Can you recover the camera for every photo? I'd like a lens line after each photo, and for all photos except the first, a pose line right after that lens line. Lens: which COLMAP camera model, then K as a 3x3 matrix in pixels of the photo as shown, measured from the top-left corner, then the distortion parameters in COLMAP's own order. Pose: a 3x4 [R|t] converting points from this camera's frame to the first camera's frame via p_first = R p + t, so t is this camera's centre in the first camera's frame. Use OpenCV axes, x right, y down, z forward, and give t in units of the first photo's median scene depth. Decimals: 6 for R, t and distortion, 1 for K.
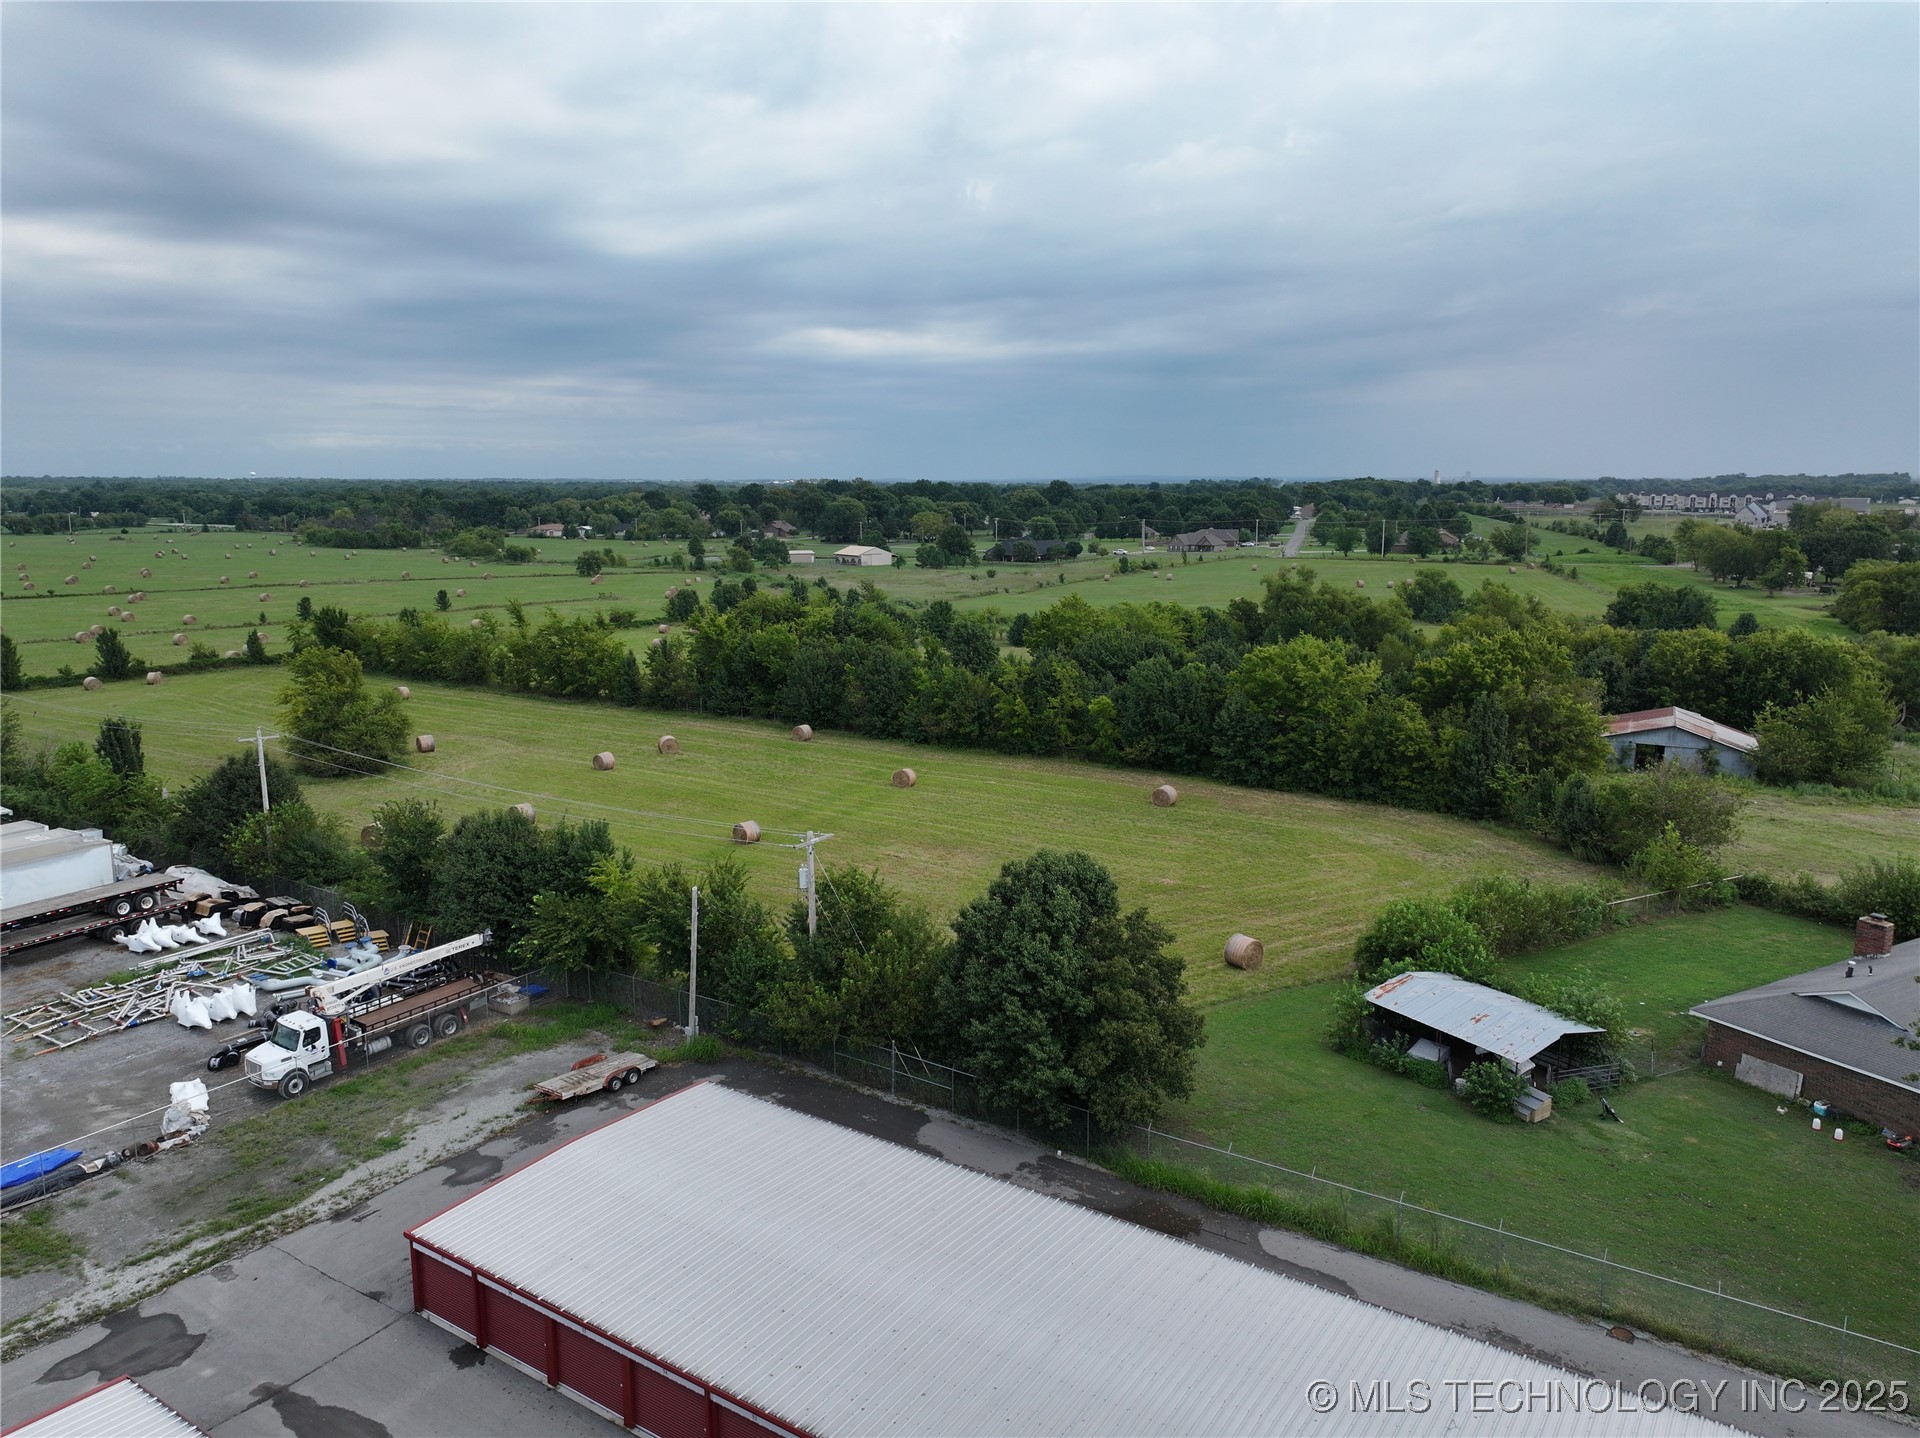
lens RADIAL K [[1339.8, 0, 963.2], [0, 1339.8, 704.1], [0, 0, 1]] dist [-0.007908, 0.025307]
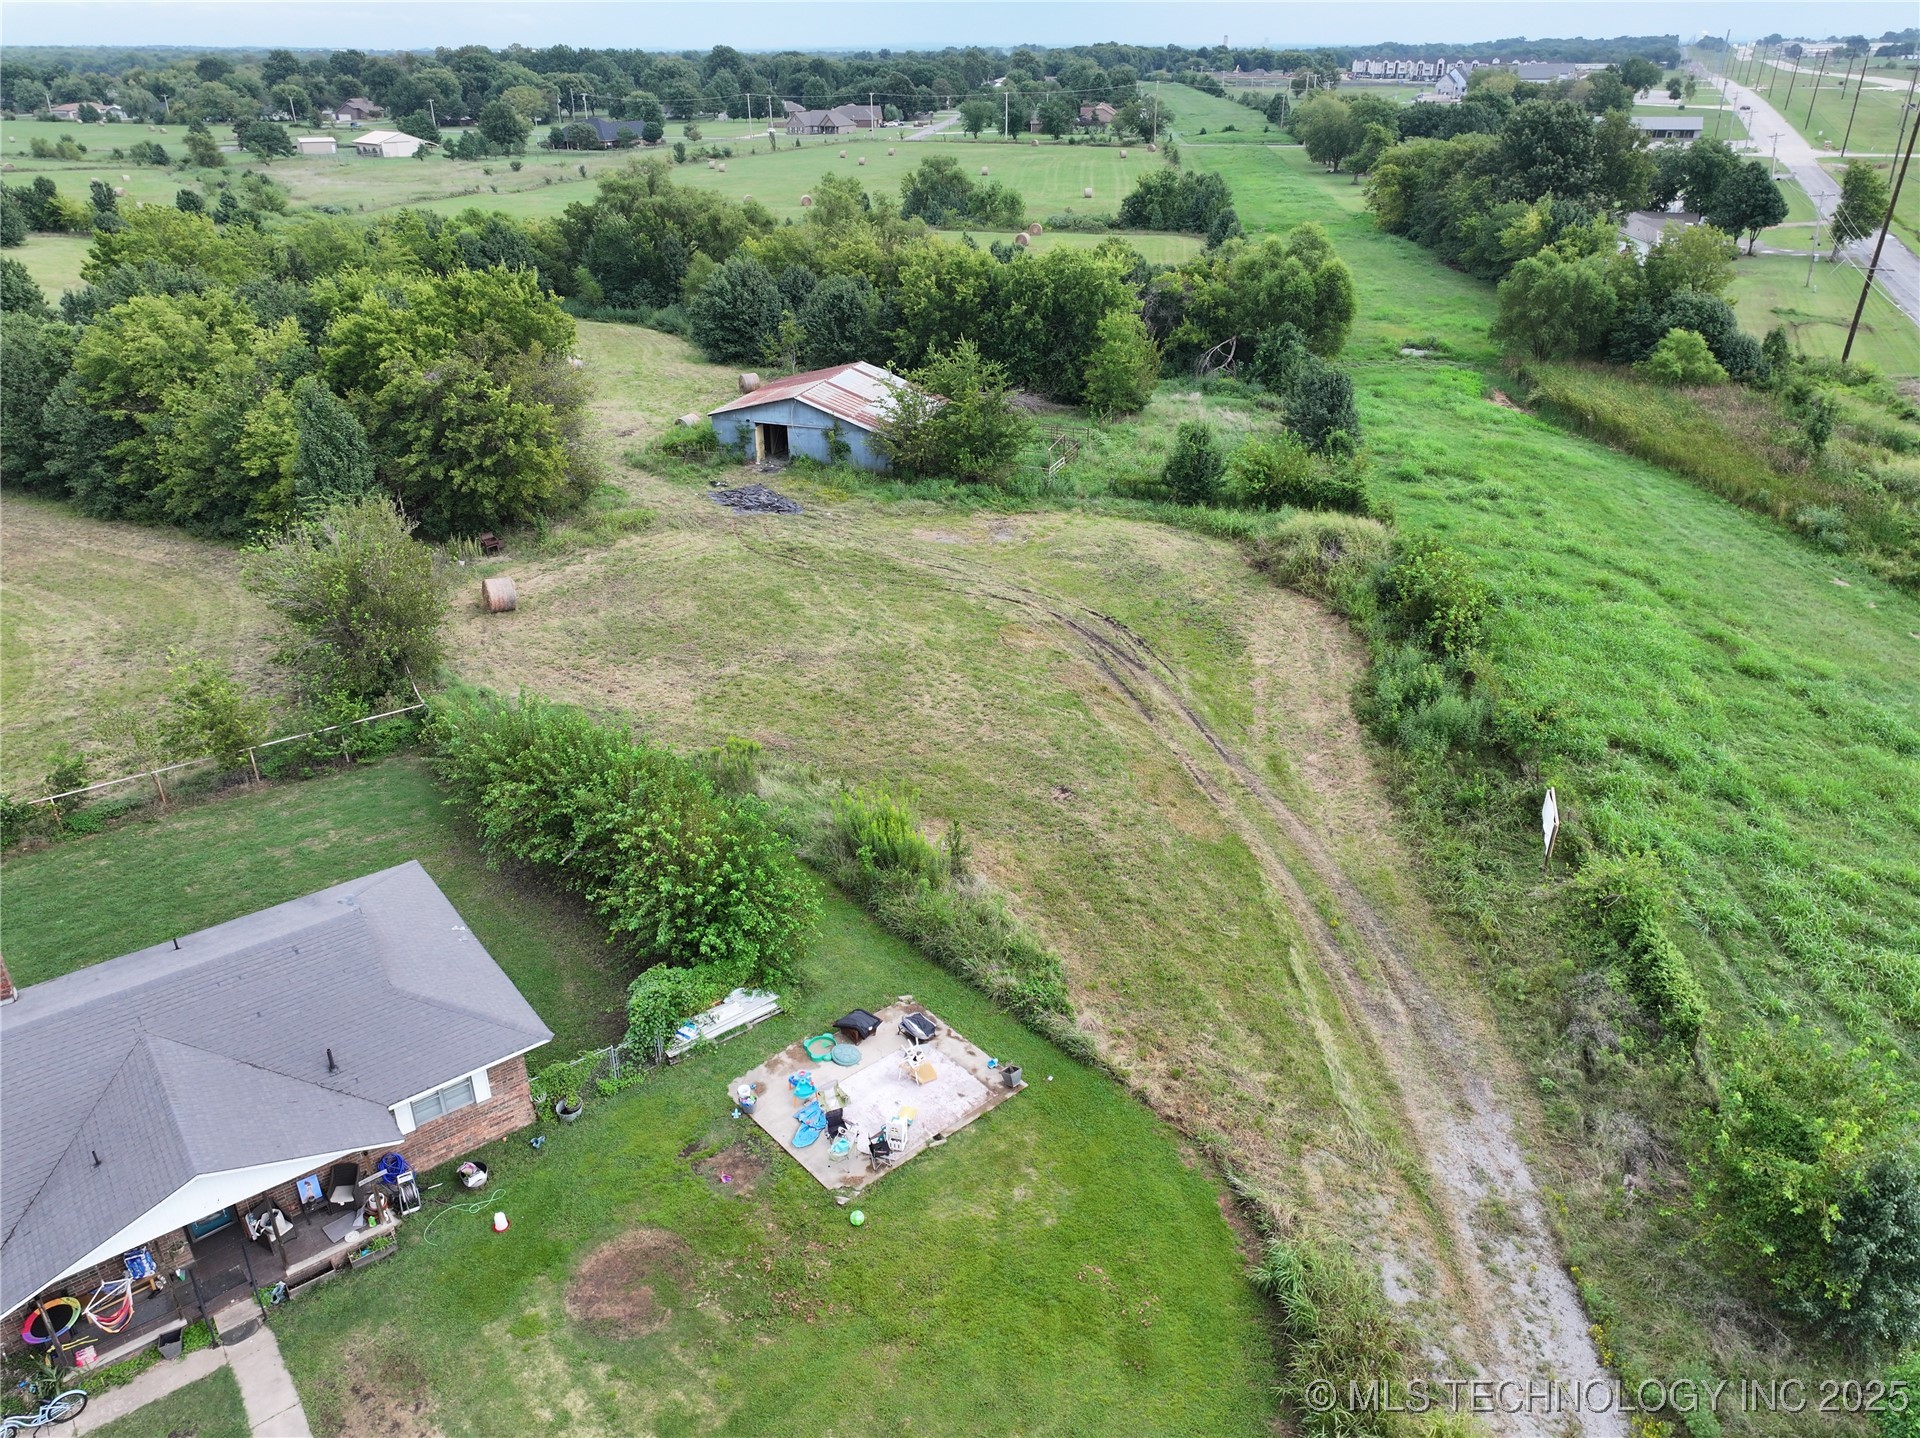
lens RADIAL K [[1339.8, 0, 963.2], [0, 1339.8, 704.1], [0, 0, 1]] dist [-0.007908, 0.025307]
pose [[0.989306, -0.066829, 0.129641, 0.137304], [0.027070, 0.957540, 0.287027, -0.007945], [-0.143318, -0.280448, 0.949109, 0.069332]]
